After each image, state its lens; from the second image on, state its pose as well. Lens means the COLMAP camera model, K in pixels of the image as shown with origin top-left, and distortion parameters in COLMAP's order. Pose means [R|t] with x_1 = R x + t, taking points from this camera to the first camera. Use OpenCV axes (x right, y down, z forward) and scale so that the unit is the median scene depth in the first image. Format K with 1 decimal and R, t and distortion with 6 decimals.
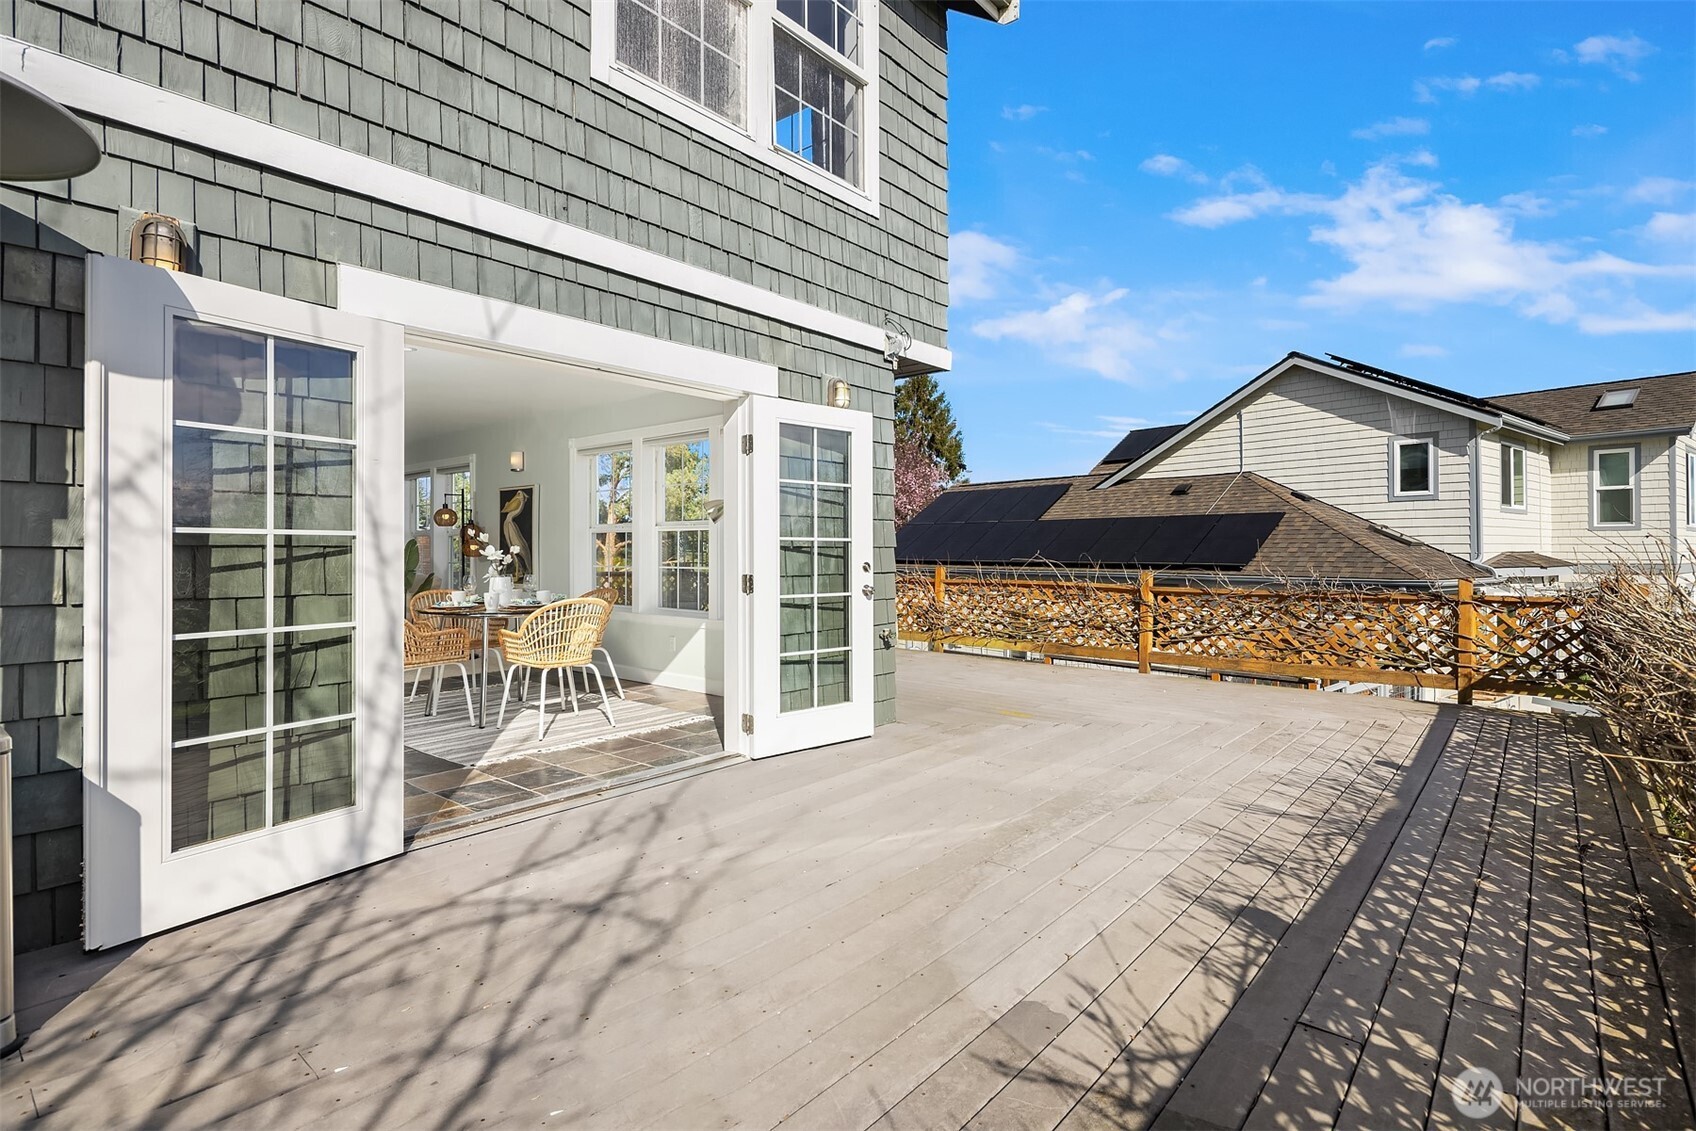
lens RADIAL K [[815.5, 0, 846.6], [0, 815.5, 548.7], [0, 0, 1]] dist [-0.003482, -0.001630]
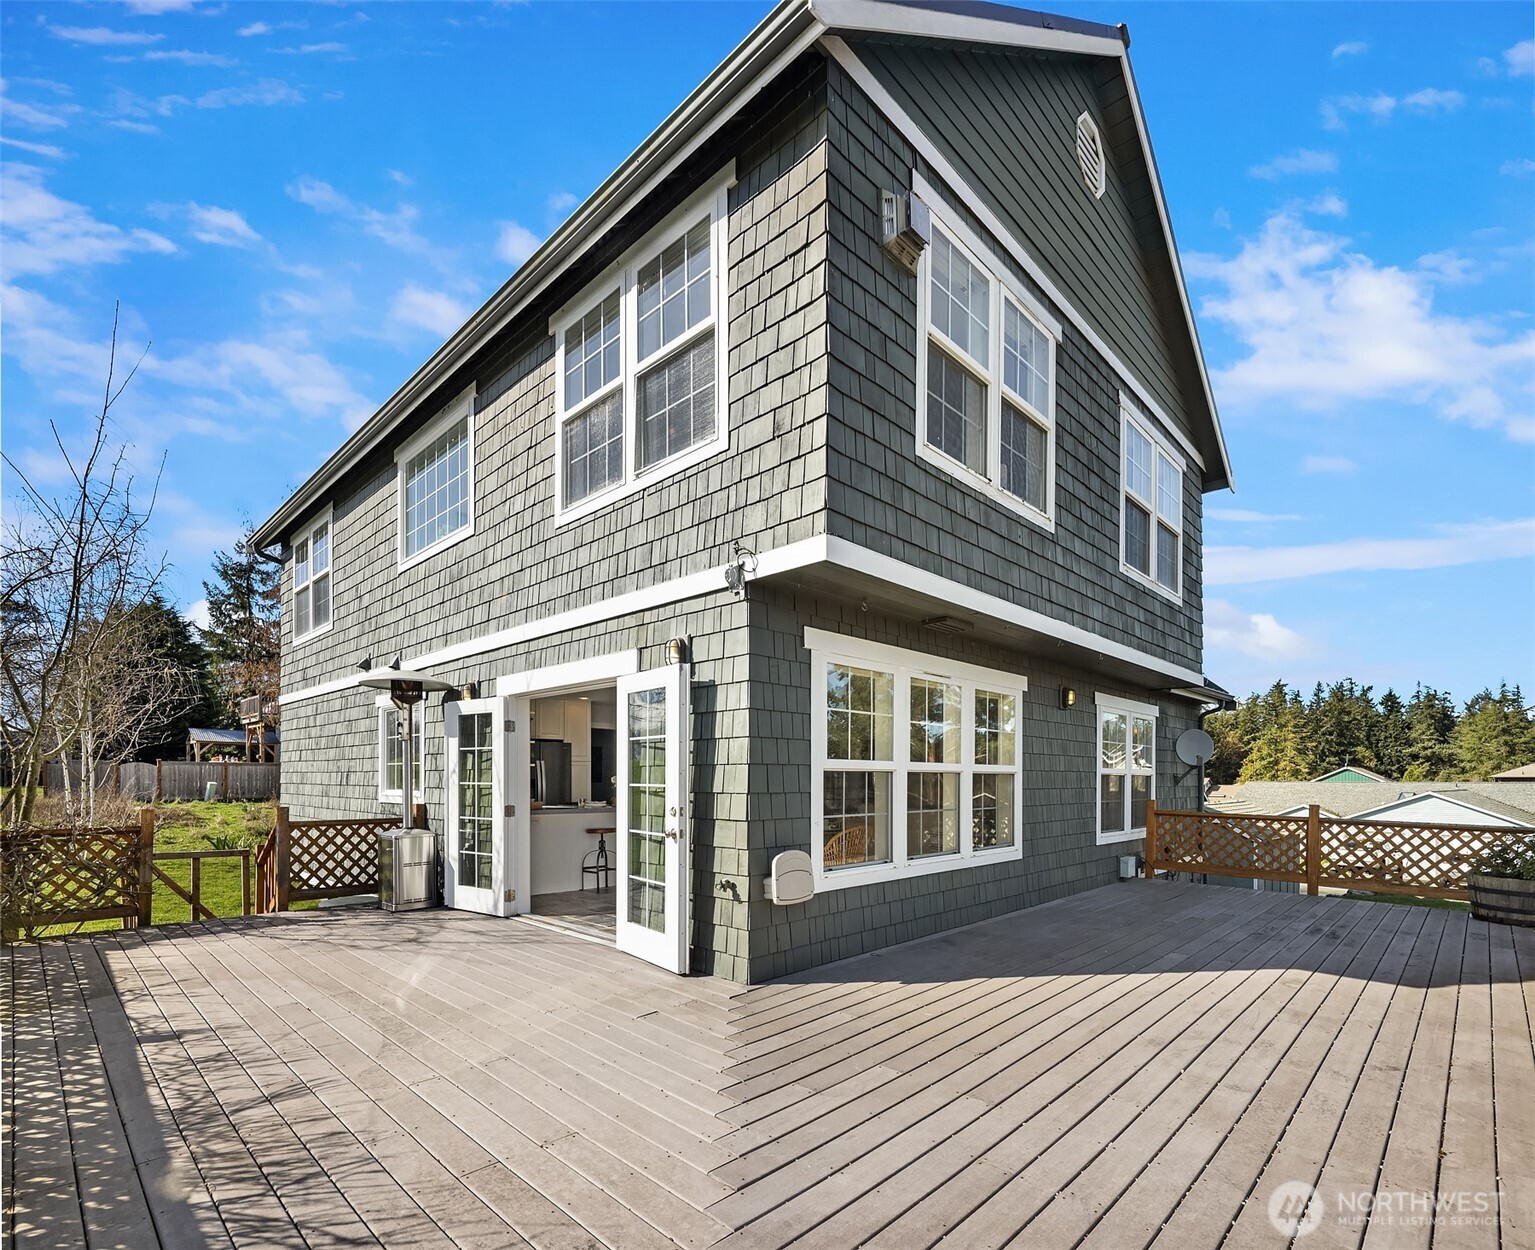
lens RADIAL K [[736.8, 0, 764.9], [0, 736.8, 780.4], [0, 0, 1]] dist [-0.002536, -0.000127]
pose [[-0.064957, 0.002007, -0.997886, 1.108378], [0.000683, 0.999998, 0.001967, -0.022662], [0.997888, -0.000554, -0.064959, 1.356413]]
